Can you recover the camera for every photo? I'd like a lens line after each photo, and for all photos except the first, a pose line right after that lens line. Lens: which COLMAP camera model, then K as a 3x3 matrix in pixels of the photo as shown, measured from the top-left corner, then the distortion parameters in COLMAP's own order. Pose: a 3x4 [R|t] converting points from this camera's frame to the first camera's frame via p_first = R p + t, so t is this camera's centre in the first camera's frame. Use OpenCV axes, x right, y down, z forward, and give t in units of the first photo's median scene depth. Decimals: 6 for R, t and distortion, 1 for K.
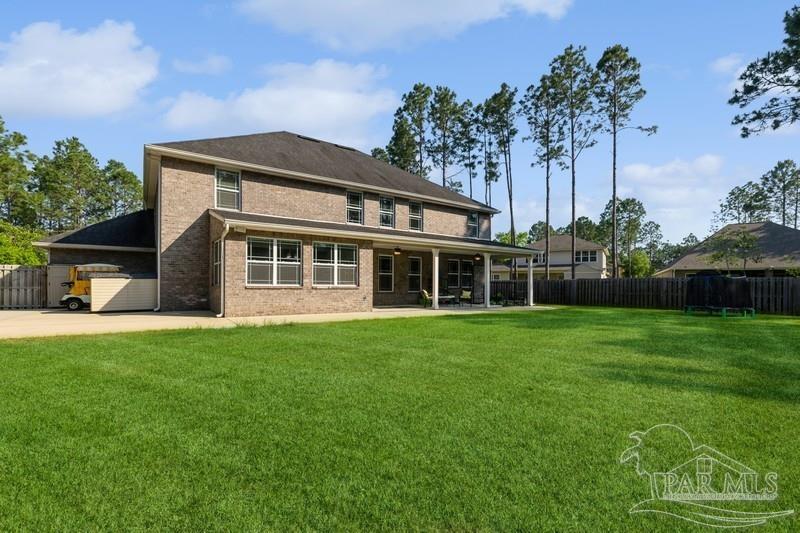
lens RADIAL K [[380.2, 0, 406.4], [0, 380.2, 281.4], [0, 0, 1]] dist [-0.003410, -0.000718]
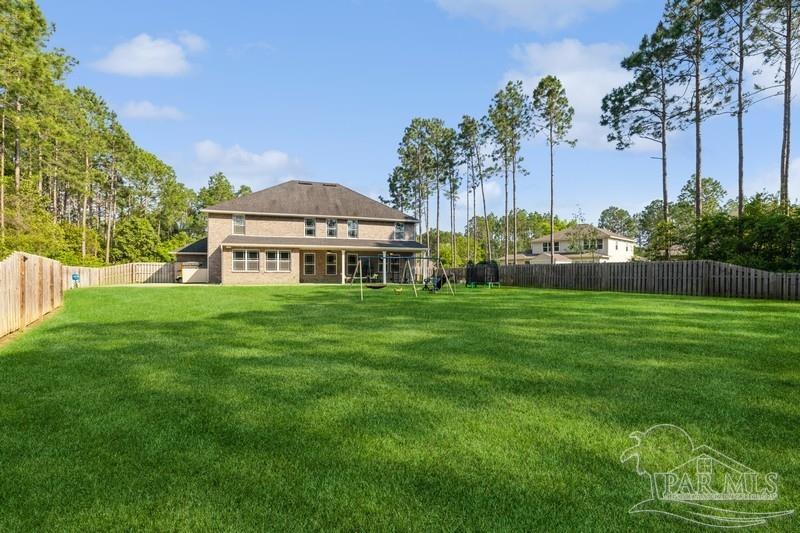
lens RADIAL K [[380.2, 0, 406.4], [0, 380.2, 281.4], [0, 0, 1]] dist [-0.003410, -0.000718]
pose [[0.949312, 0.002174, -0.314327, 0.966640], [0.006819, 0.999598, 0.027507, 0.013414], [0.314261, -0.028257, 0.948916, -0.633221]]
